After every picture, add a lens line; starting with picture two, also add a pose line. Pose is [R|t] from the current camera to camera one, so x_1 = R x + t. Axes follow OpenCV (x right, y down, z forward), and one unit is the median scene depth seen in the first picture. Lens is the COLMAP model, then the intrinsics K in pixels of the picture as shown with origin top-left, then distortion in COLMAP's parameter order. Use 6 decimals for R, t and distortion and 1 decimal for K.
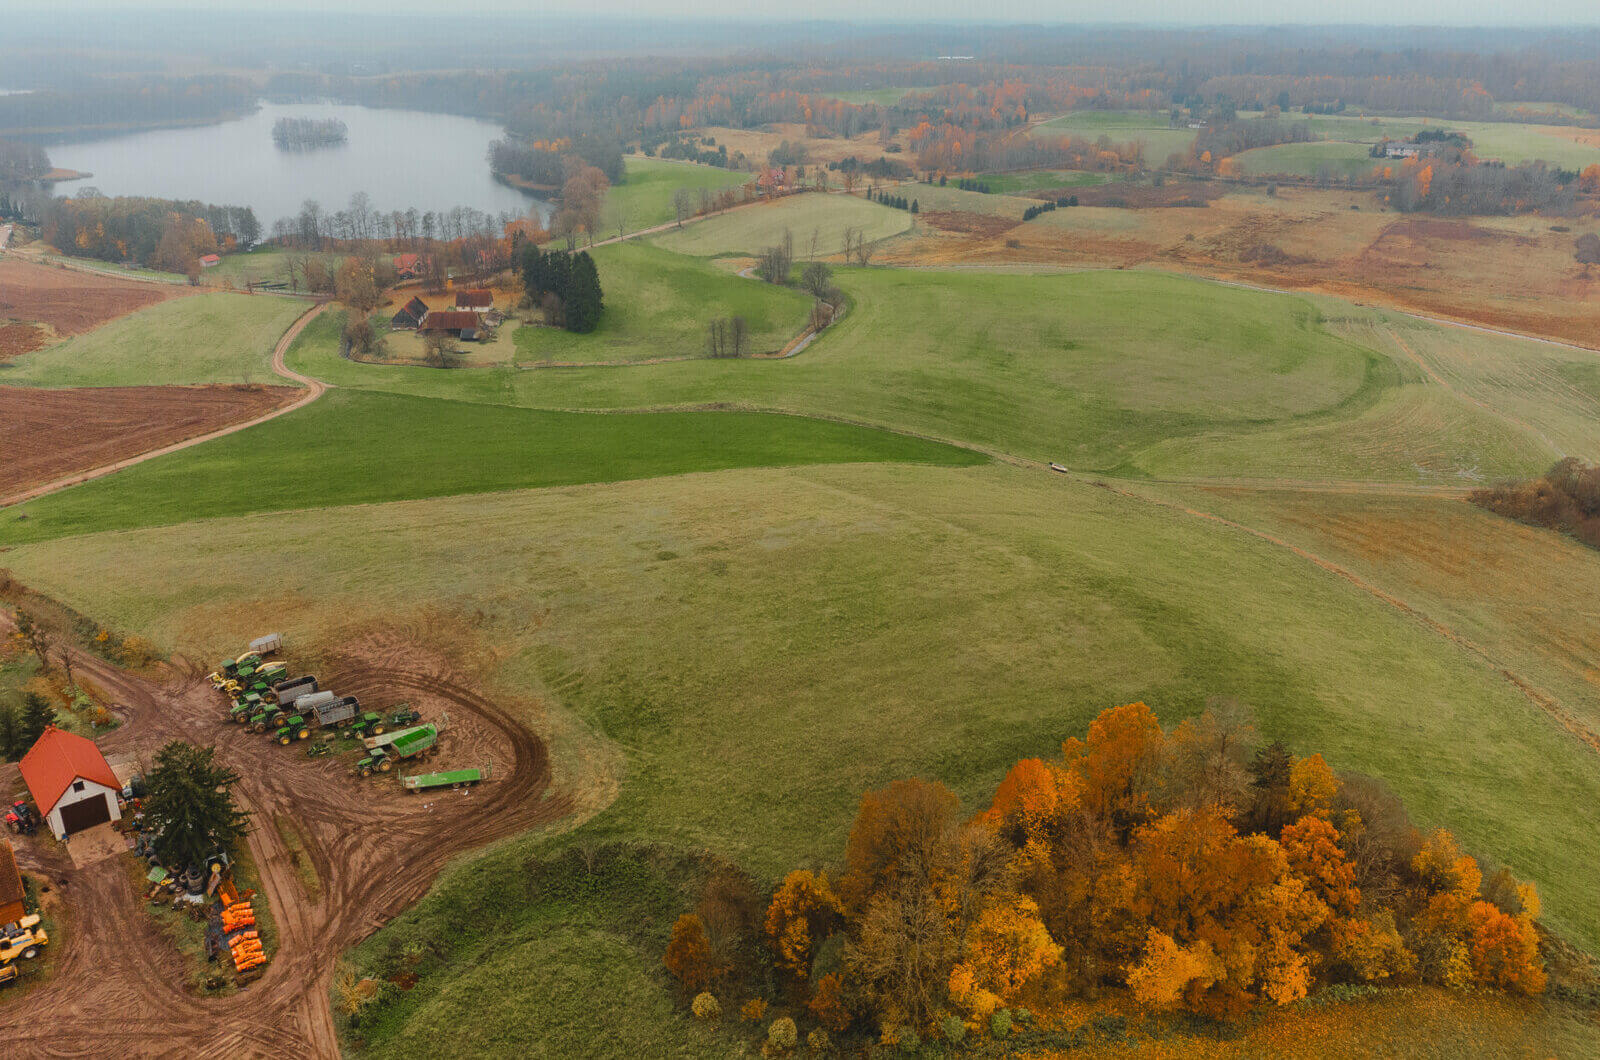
lens RADIAL K [[1207.4, 0, 807.0], [0, 1207.4, 524.1], [0, 0, 1]] dist [0.017952, 0.002976]
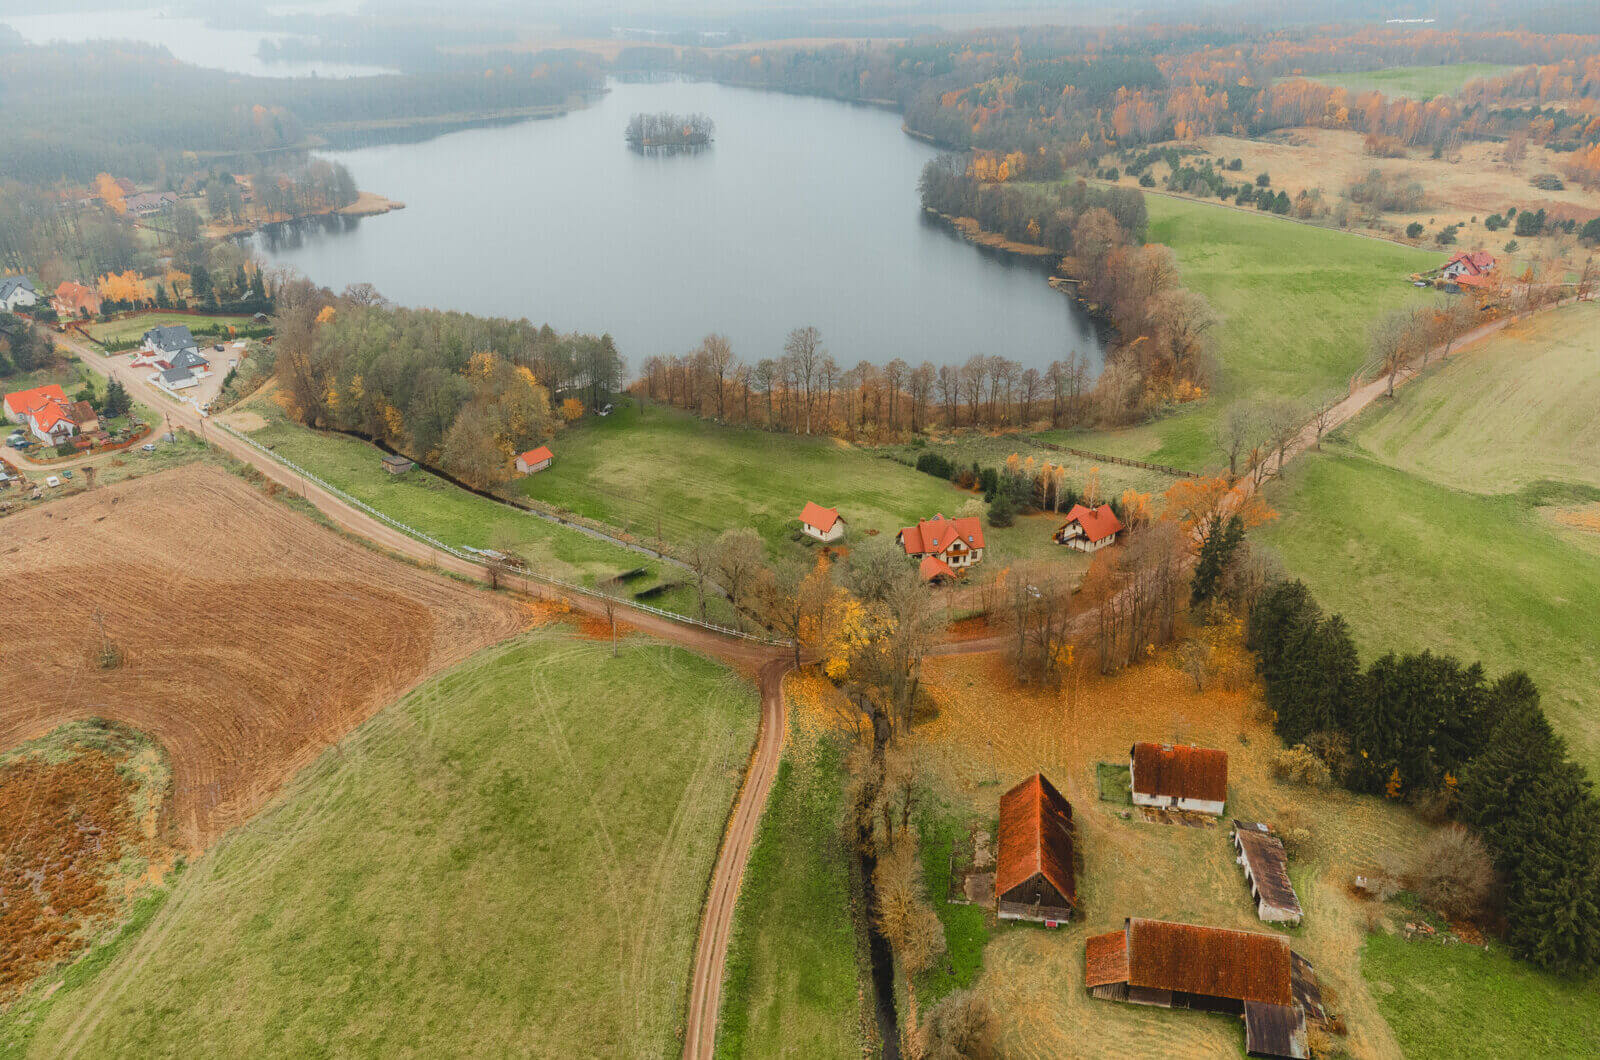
lens RADIAL K [[1198.3, 0, 800.0], [0, 1198.3, 530.0], [0, 0, 1]] dist [-0.001428, 0.004218]
pose [[0.969645, 0.093041, -0.226123, -0.155052], [-0.084623, 0.995320, 0.046662, -0.132553], [0.229406, -0.026110, 0.972980, 0.309336]]
